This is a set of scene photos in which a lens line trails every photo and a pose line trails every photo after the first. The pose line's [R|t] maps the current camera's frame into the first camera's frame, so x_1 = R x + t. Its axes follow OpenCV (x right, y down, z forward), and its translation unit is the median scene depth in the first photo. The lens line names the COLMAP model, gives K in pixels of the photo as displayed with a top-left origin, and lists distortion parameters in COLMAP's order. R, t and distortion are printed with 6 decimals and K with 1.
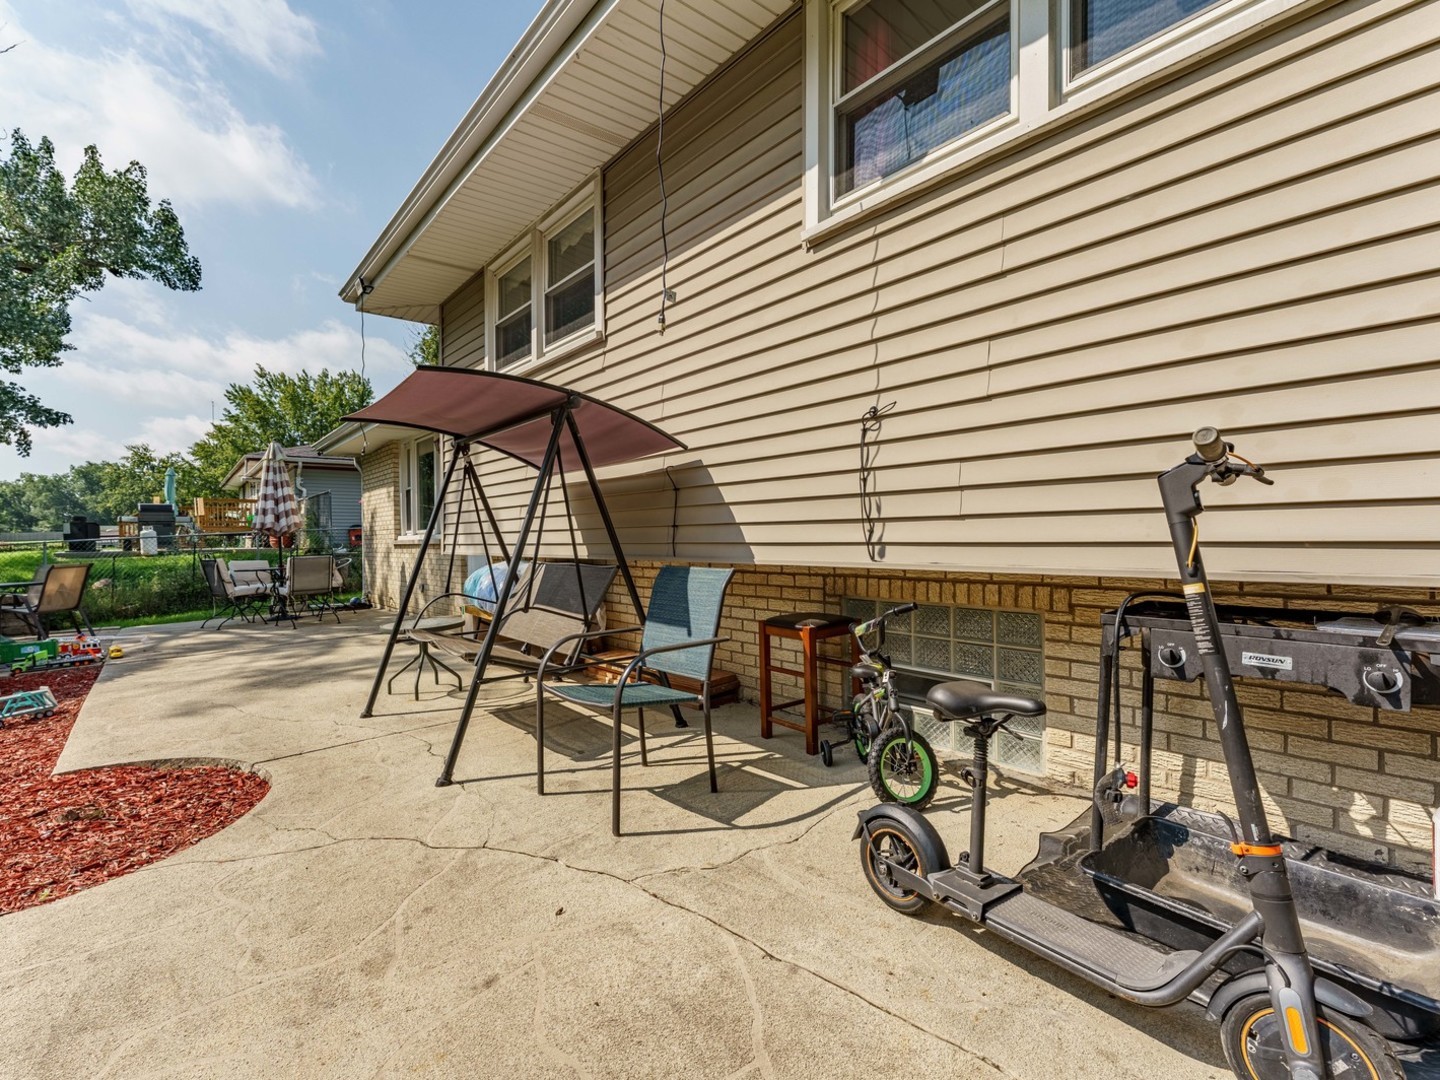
lens RADIAL K [[707.8, 0, 716.4], [0, 707.8, 525.3], [0, 0, 1]] dist [0.000198, -0.000312]
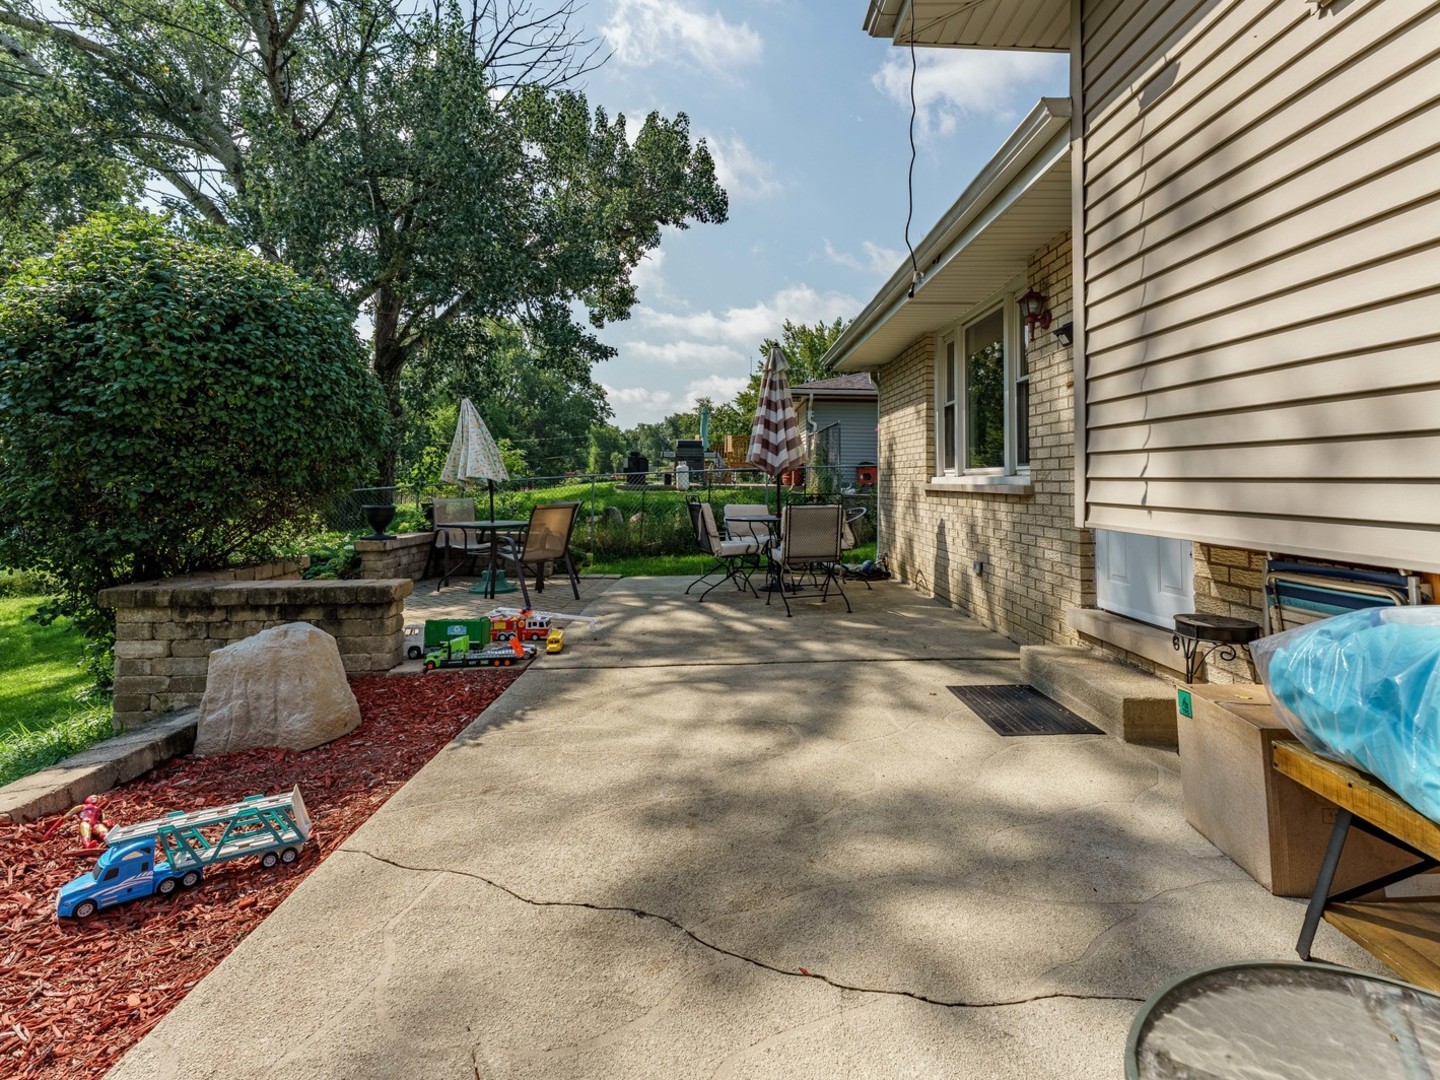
lens RADIAL K [[687.8, 0, 726.7], [0, 687.8, 509.9], [0, 0, 1]] dist [0.001079, -0.000623]
pose [[0.789980, 0.050537, -0.611047, -0.135550], [-0.011040, 0.997608, 0.068234, 0.002657], [0.613034, -0.047158, 0.788648, 0.246324]]
